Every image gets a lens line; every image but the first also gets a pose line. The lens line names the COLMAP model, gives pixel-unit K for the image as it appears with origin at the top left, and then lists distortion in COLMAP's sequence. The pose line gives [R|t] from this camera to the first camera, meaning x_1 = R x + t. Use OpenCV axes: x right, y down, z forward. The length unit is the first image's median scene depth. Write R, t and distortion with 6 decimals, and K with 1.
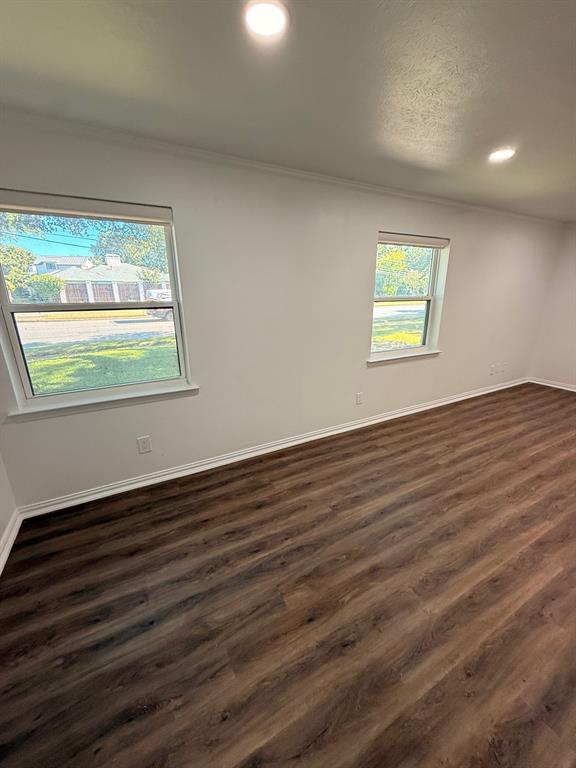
lens RADIAL K [[305.8, 0, 288.0], [0, 305.8, 384.0], [0, 0, 1]] dist [-0.001835, -0.000122]
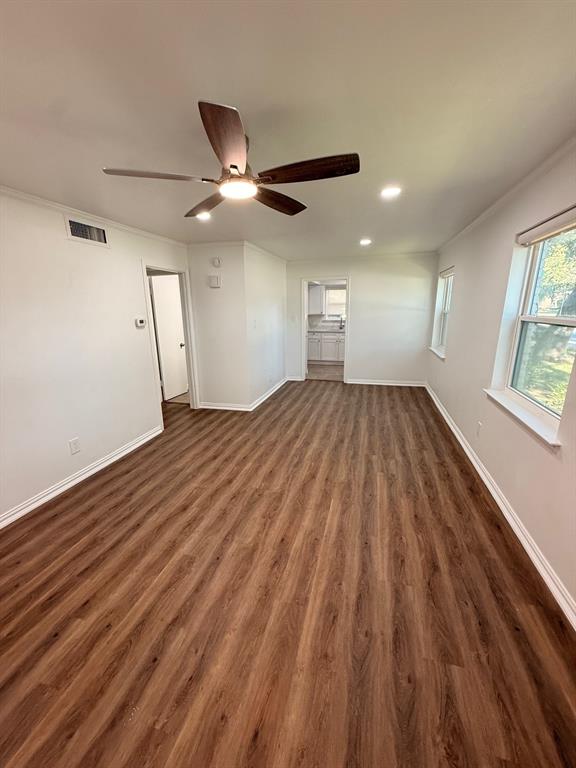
lens RADIAL K [[305.8, 0, 288.0], [0, 305.8, 384.0], [0, 0, 1]] dist [-0.001835, -0.000122]
pose [[-0.693318, 0.191850, -0.694624, 1.634088], [-0.193356, 0.879040, 0.435777, -0.465897], [0.694207, 0.436442, -0.572360, 1.460305]]
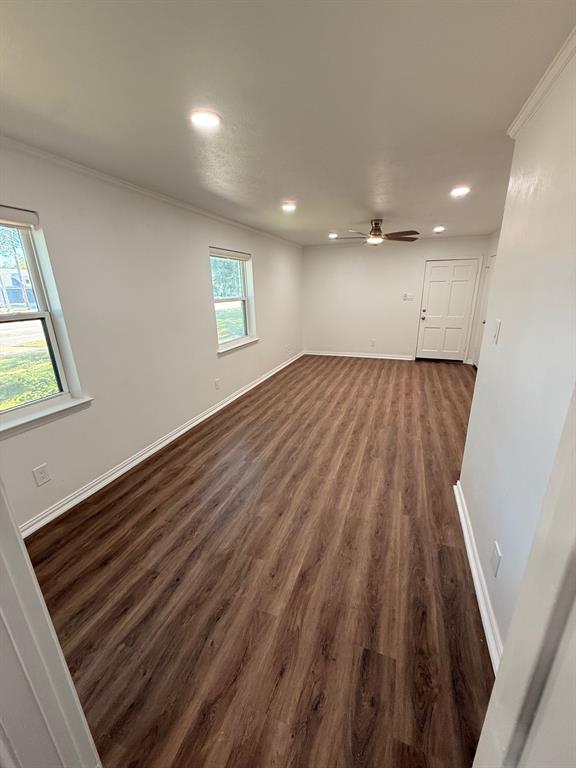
lens RADIAL K [[305.8, 0, 288.0], [0, 305.8, 384.0], [0, 0, 1]] dist [-0.001835, -0.000122]
pose [[0.755593, -0.205837, 0.621860, -0.412027], [0.208333, 0.975566, 0.069779, 0.028295], [-0.621028, 0.076830, 0.780013, -0.144807]]
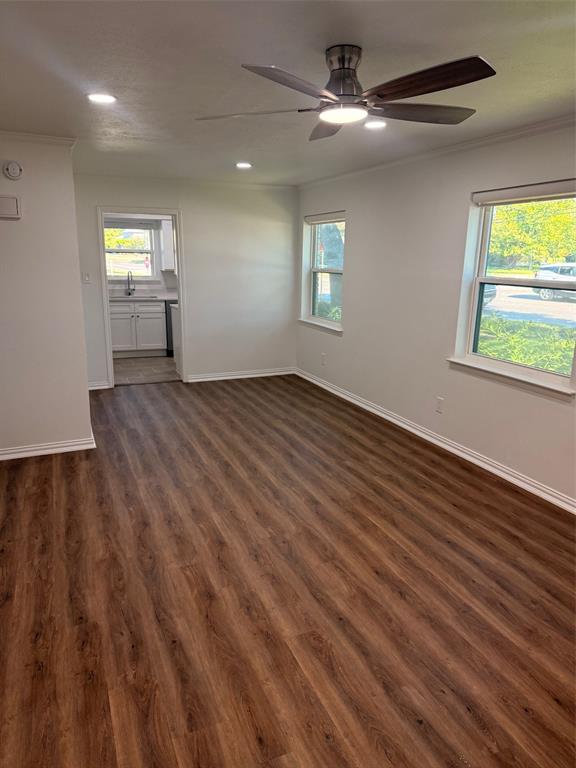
lens RADIAL K [[534.2, 0, 285.5], [0, 534.2, 384.6], [0, 0, 1]] dist [0.123573, -0.207049]
pose [[-0.099694, 0.237616, -0.966230, 2.158356], [-0.304754, 0.917108, 0.256980, -0.316123], [0.947199, 0.320082, -0.019015, 0.878702]]
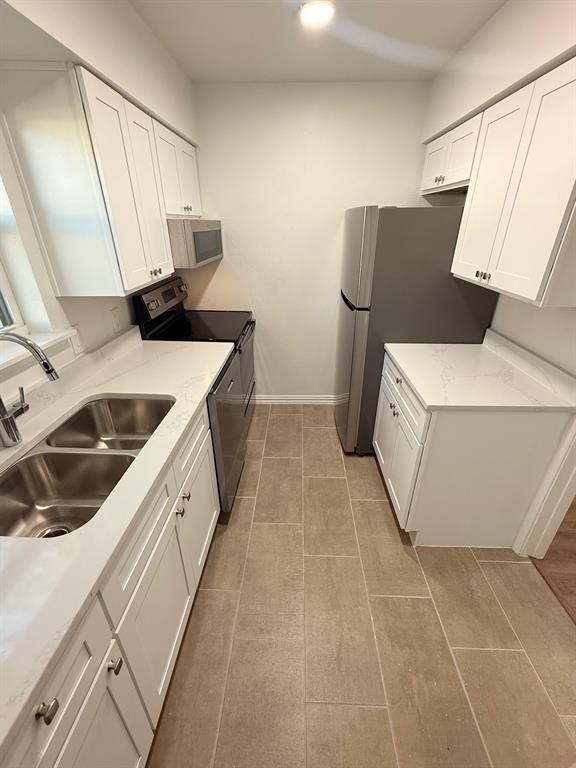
lens RADIAL K [[325.7, 0, 288.0], [0, 325.7, 384.0], [0, 0, 1]] dist [-0.002949, -0.000916]
pose [[0.859828, 0.222551, -0.459530, -0.692224], [-0.149307, 0.970261, 0.190530, 0.130399], [0.488266, -0.095212, 0.867485, -0.507453]]
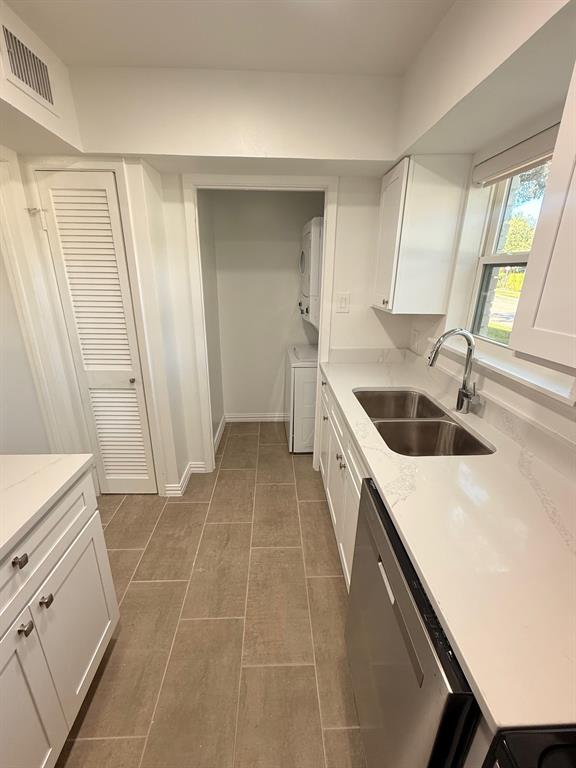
lens RADIAL K [[325.7, 0, 288.0], [0, 325.7, 384.0], [0, 0, 1]] dist [-0.002949, -0.000916]
pose [[-0.897071, -0.153148, 0.414500, -1.160110], [0.118387, 0.820435, 0.559349, -0.072925], [-0.425733, 0.550847, -0.717857, 0.240649]]
